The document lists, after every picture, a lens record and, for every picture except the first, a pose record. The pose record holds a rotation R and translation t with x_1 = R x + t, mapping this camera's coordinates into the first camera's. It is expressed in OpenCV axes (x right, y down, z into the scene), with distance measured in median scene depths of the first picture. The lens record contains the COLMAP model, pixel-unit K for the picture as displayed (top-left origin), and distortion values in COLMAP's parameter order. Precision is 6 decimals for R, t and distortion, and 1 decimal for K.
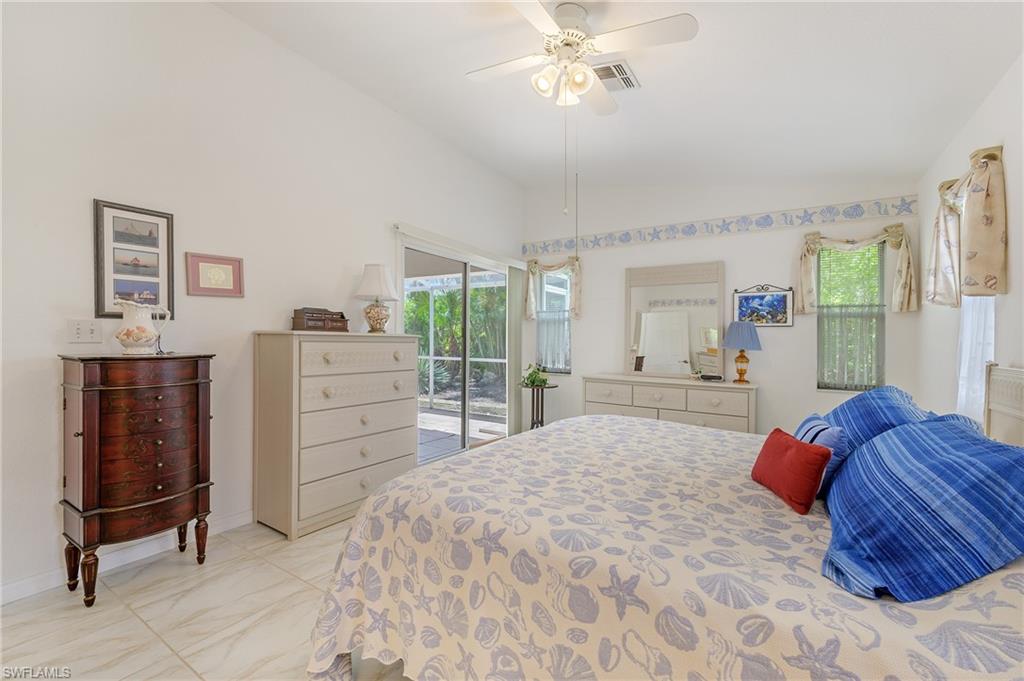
lens RADIAL K [[437.1, 0, 521.1], [0, 437.1, 346.1], [0, 0, 1]] dist [-0.001811, -0.000309]
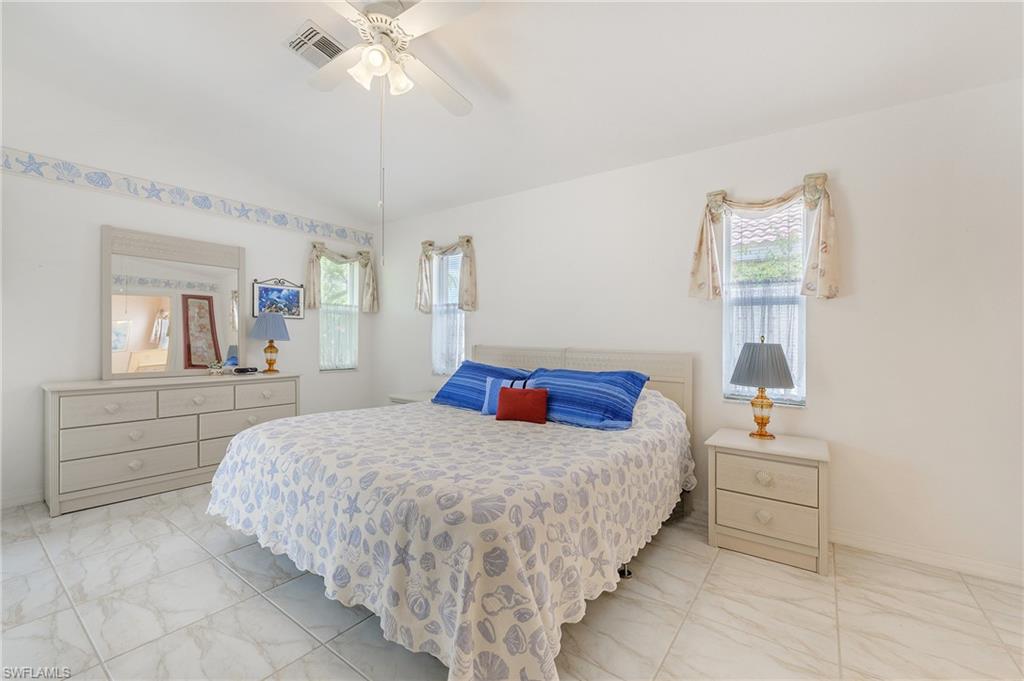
lens RADIAL K [[437.1, 0, 521.1], [0, 437.1, 346.1], [0, 0, 1]] dist [-0.001811, -0.000309]
pose [[0.061782, -0.037994, 0.997366, -0.485544], [-0.005612, 0.999246, 0.038414, -0.020737], [-0.998074, -0.007971, 0.061522, 0.348416]]
